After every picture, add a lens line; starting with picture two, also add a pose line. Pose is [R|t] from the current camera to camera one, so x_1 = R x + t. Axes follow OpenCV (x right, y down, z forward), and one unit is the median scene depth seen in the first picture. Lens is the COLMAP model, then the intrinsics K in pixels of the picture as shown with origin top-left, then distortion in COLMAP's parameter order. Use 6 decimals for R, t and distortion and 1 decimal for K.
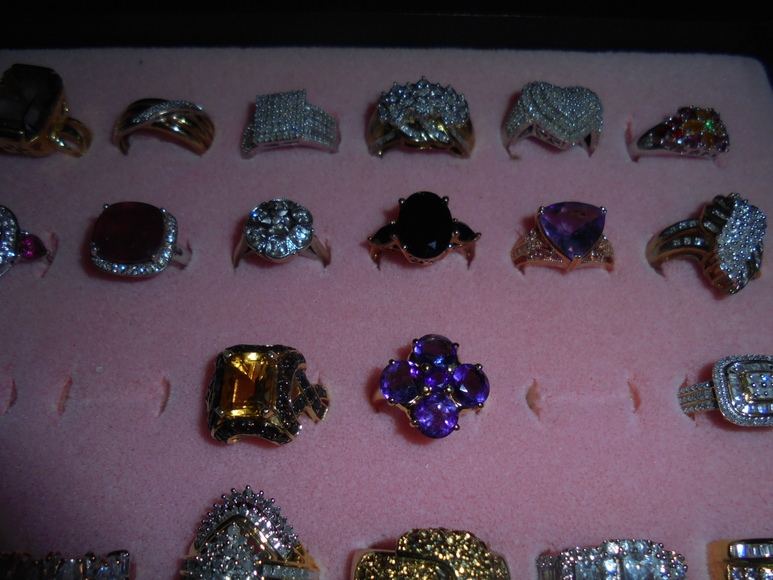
lens RADIAL K [[604.4, 0, 388.7], [0, 604.4, 286.6], [0, 0, 1]] dist [-0.116472, 0.129744]
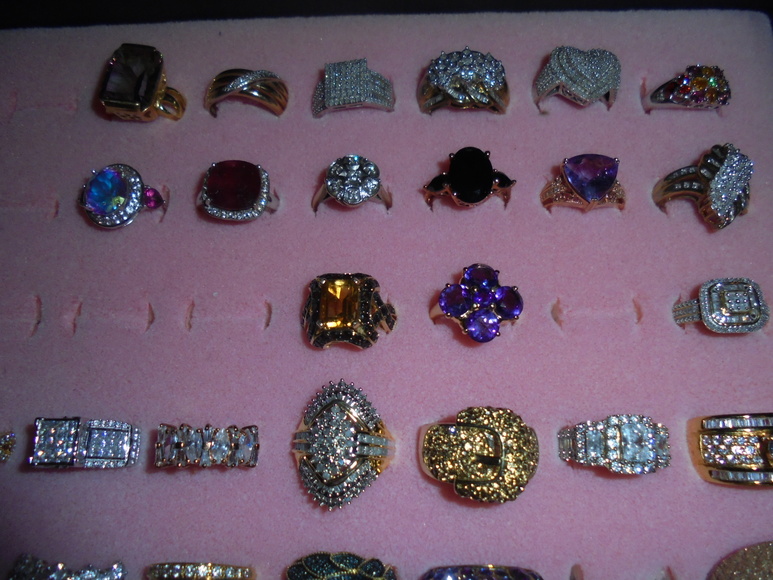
lens RADIAL K [[604.4, 0, 388.7], [0, 604.4, 286.6], [0, 0, 1]] dist [-0.116472, 0.129744]
pose [[0.999240, -0.011321, -0.037290, -0.063887], [0.015827, 0.992298, 0.122856, -0.029053], [0.035612, -0.123353, 0.991724, -0.253437]]
